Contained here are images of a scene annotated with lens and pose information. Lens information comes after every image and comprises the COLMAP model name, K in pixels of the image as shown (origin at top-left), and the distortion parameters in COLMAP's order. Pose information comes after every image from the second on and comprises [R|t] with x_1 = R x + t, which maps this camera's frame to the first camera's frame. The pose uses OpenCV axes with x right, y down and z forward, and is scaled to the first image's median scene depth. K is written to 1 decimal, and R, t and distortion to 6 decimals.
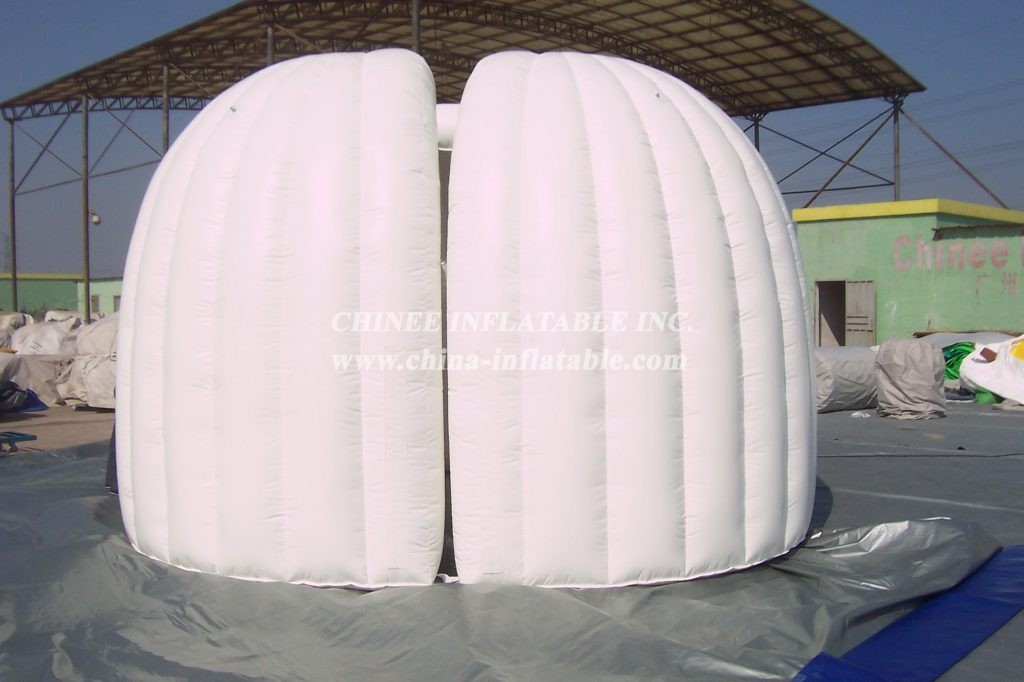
lens RADIAL K [[1099.3, 0, 517.2], [0, 1099.3, 347.5], [0, 0, 1]] dist [-0.032894, 0.000000]
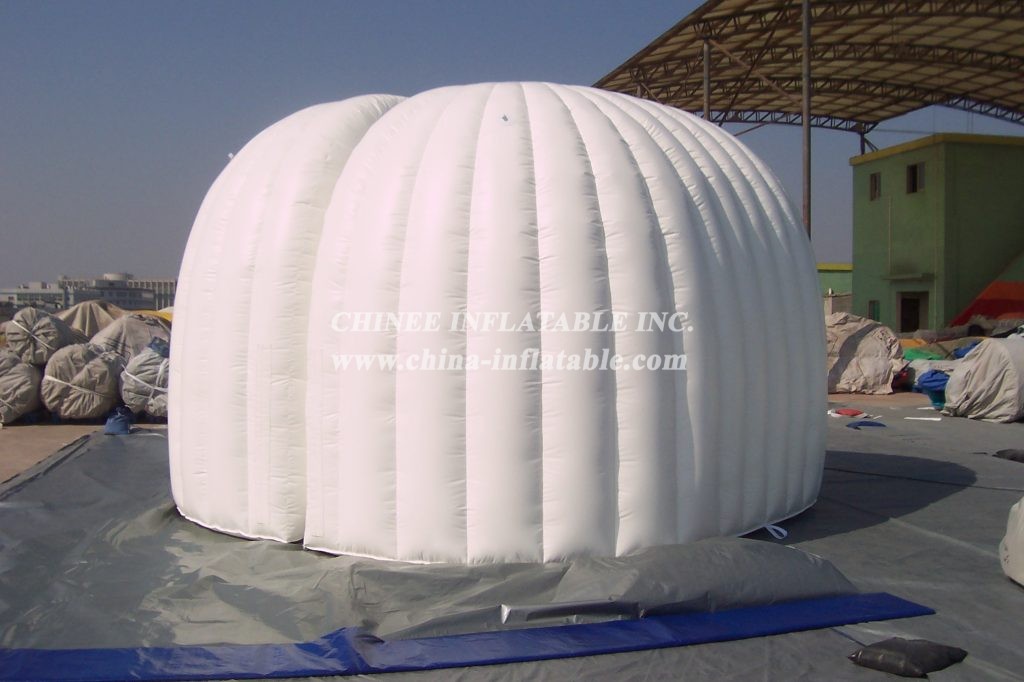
lens RADIAL K [[1219.2, 0, 512.3], [0, 1219.2, 339.0], [0, 0, 1]] dist [-0.194458, 0.000000]
pose [[0.821540, 0.020988, -0.569764, 0.888340], [-0.037024, 0.999177, -0.016579, 0.004950], [0.568947, 0.034716, 0.821641, 0.033397]]
